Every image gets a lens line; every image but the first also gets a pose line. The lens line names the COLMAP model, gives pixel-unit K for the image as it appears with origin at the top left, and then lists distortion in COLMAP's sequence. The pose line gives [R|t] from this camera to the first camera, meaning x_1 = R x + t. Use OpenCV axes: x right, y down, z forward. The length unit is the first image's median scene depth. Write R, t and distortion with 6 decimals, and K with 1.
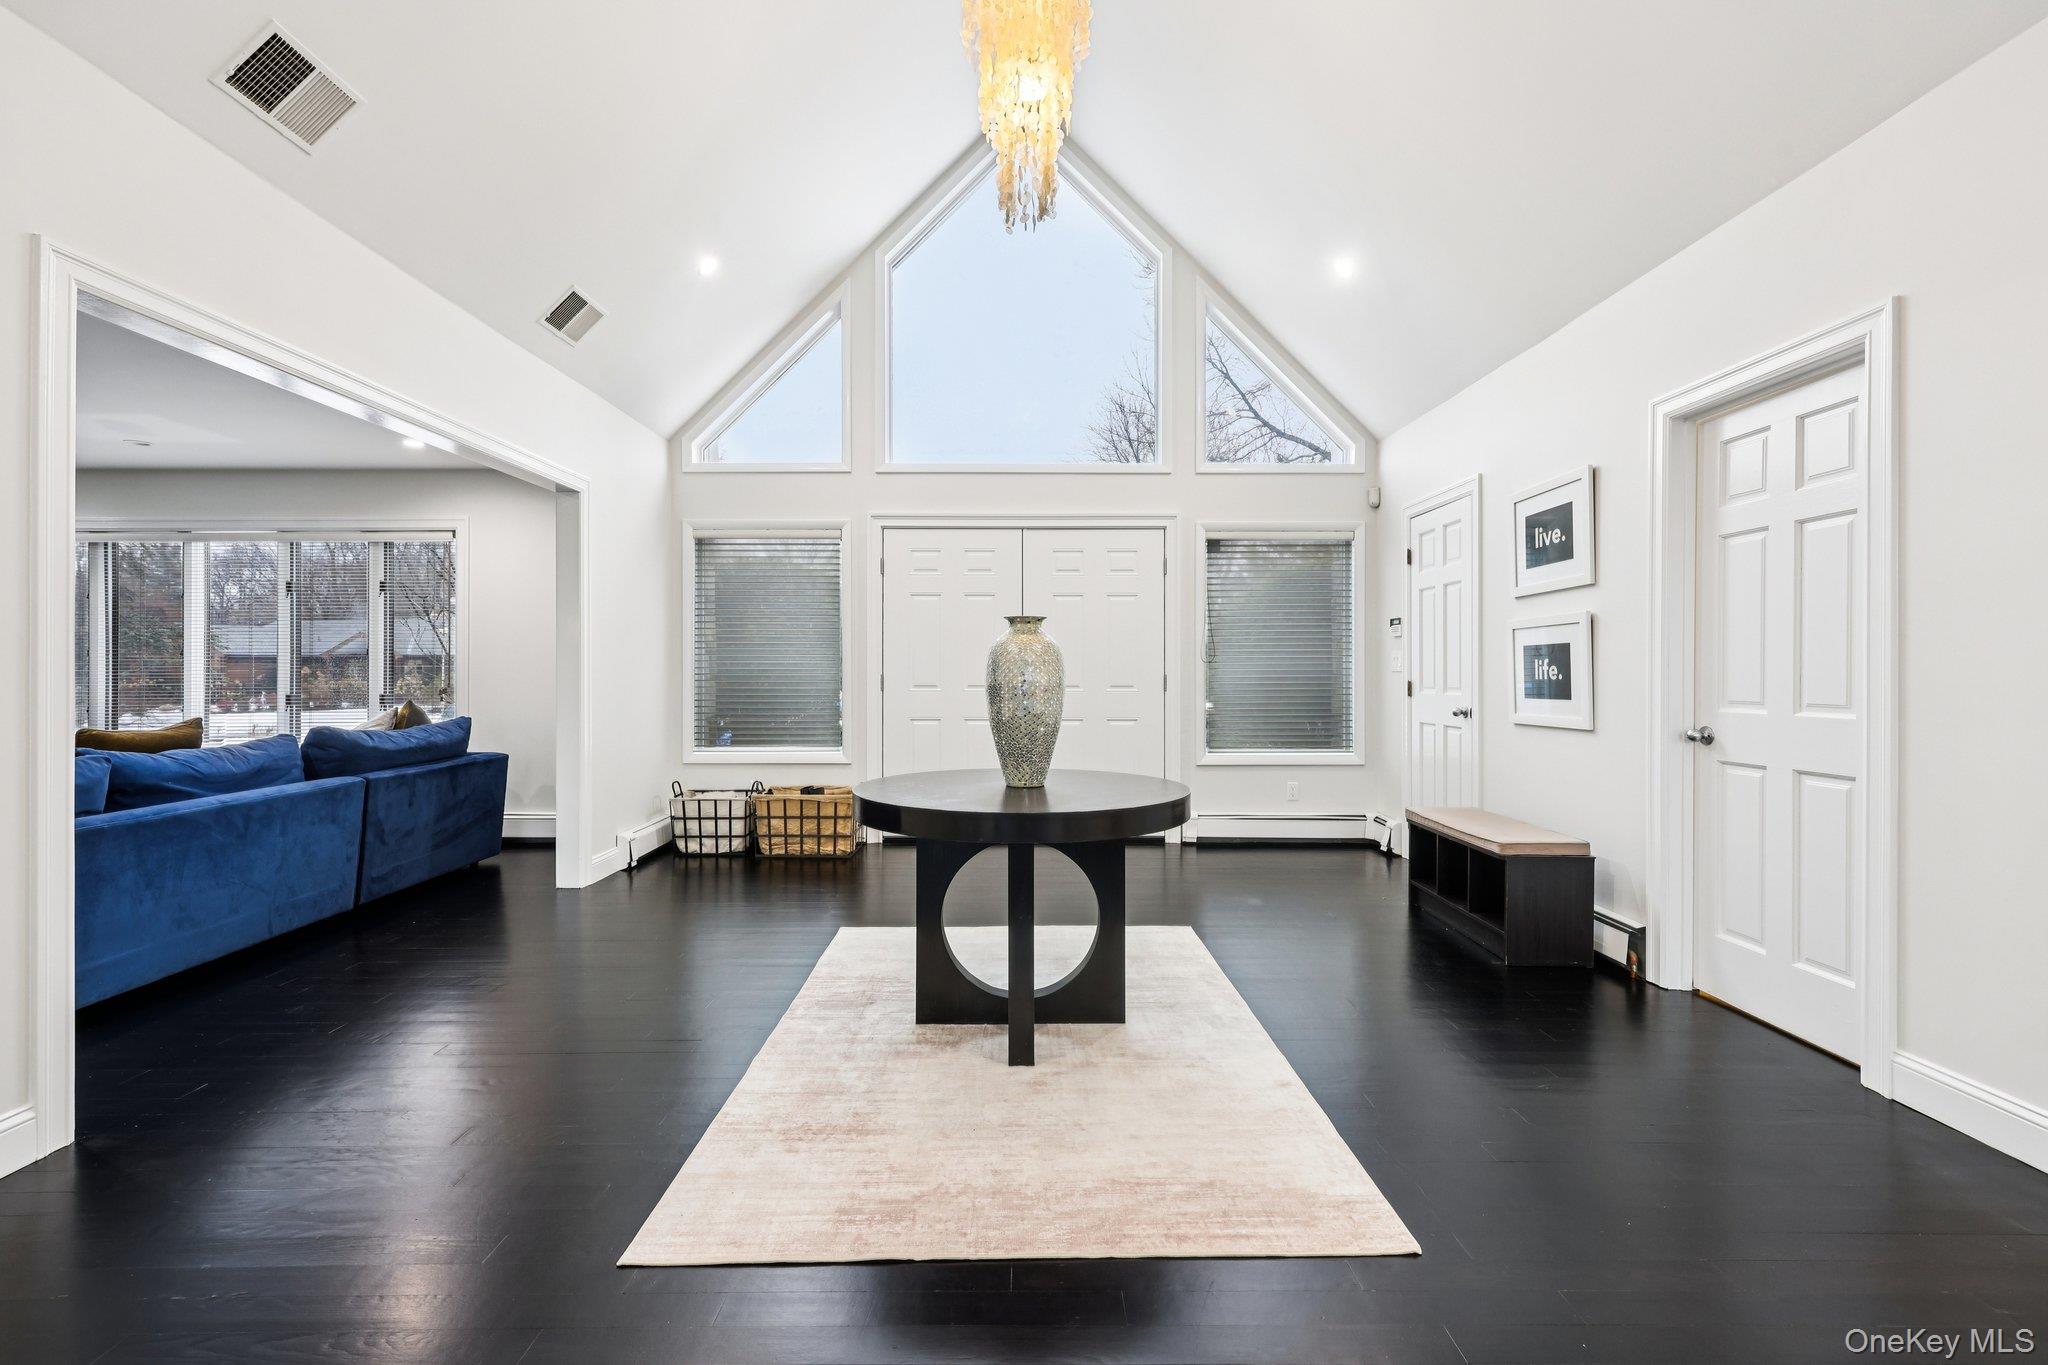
lens RADIAL K [[826.9, 0, 1030.9], [0, 826.9, 673.3], [0, 0, 1]] dist [0.001620, -0.000064]
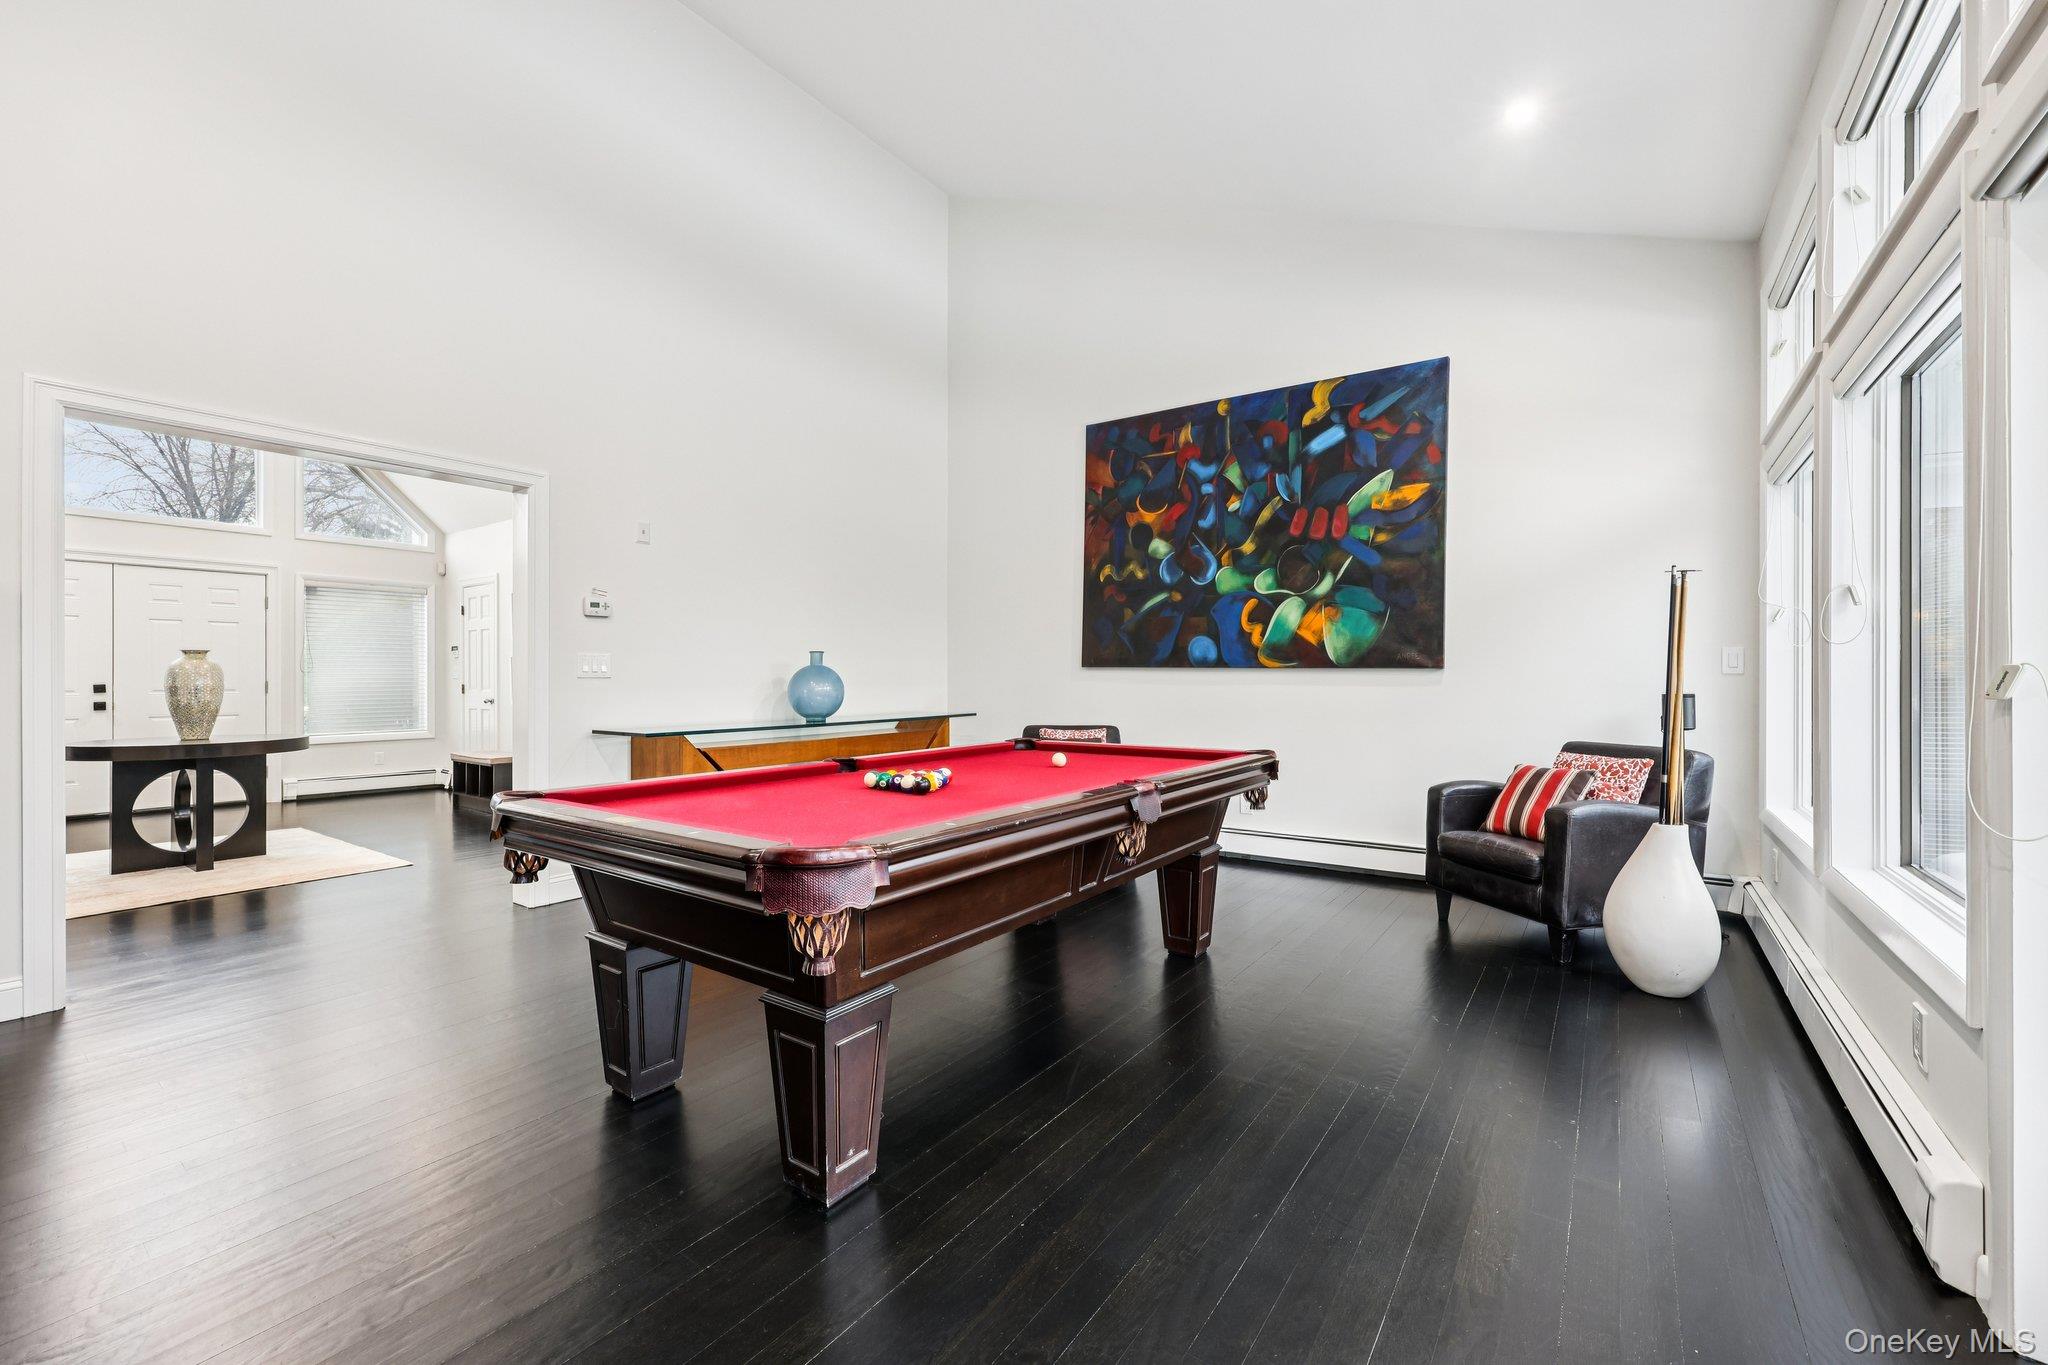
lens RADIAL K [[826.9, 0, 1030.9], [0, 826.9, 673.3], [0, 0, 1]] dist [0.001620, -0.000064]
pose [[0.579929, 0.001803, 0.814665, -0.261817], [0.005146, 0.999969, -0.005877, 0.003145], [-0.814651, 0.007600, 0.579902, -0.987484]]
